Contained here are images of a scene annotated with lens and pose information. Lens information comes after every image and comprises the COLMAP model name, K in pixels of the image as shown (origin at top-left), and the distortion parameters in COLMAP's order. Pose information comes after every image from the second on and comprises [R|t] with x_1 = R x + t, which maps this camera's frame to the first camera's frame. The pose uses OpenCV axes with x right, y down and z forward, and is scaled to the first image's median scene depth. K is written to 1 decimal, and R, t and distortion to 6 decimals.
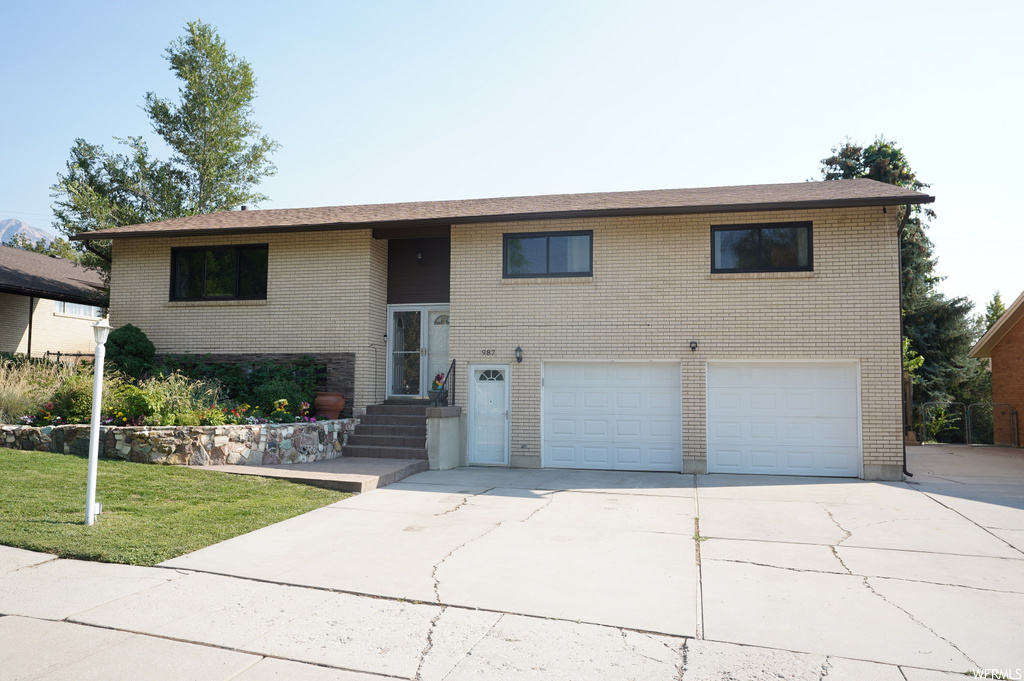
lens RADIAL K [[598.8, 0, 512.0], [0, 598.8, 340.5], [0, 0, 1]] dist [-0.043189, -0.000260]
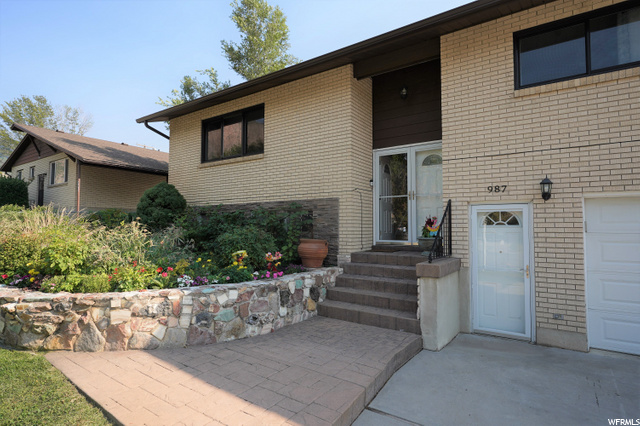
lens RADIAL K [[363.6, 0, 320.0], [0, 363.6, 213.0], [0, 0, 1]] dist [-0.002727, -0.000141]
pose [[0.922918, -0.021491, -0.384397, -0.076156], [0.035293, 0.998959, 0.028886, 0.031530], [0.383376, -0.040226, 0.922716, 0.517165]]
